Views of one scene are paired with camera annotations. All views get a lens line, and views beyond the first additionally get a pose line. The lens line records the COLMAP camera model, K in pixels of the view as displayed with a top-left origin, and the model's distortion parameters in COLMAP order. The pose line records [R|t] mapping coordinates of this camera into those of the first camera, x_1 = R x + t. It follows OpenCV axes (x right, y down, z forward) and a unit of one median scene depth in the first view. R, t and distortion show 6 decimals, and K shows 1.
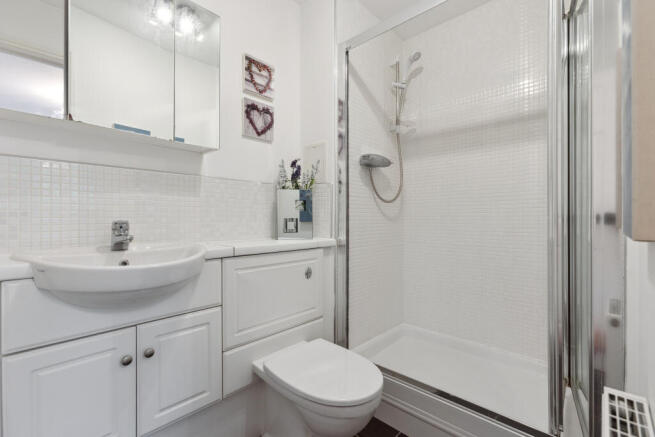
lens RADIAL K [[292.6, 0, 327.0], [0, 292.6, 219.8], [0, 0, 1]] dist [-0.004726, 0.002824]
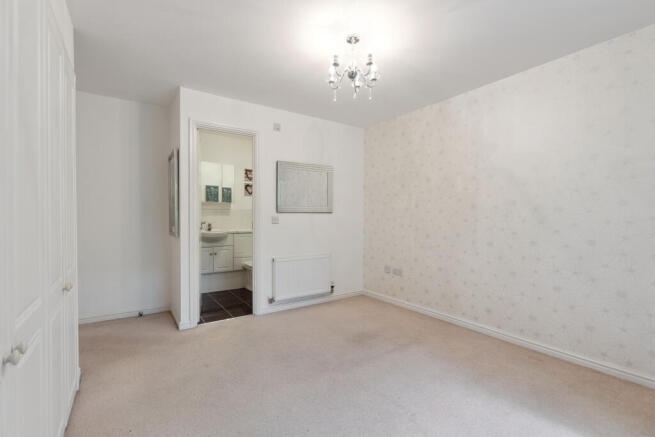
lens RADIAL K [[292.6, 0, 328.1], [0, 292.6, 217.9], [0, 0, 1]] dist [-0.004726, 0.002824]
pose [[0.973366, -0.005264, -0.229196, 1.615668], [0.005195, 0.999986, -0.000905, -0.050632], [0.229198, -0.000310, 0.973380, -2.278315]]
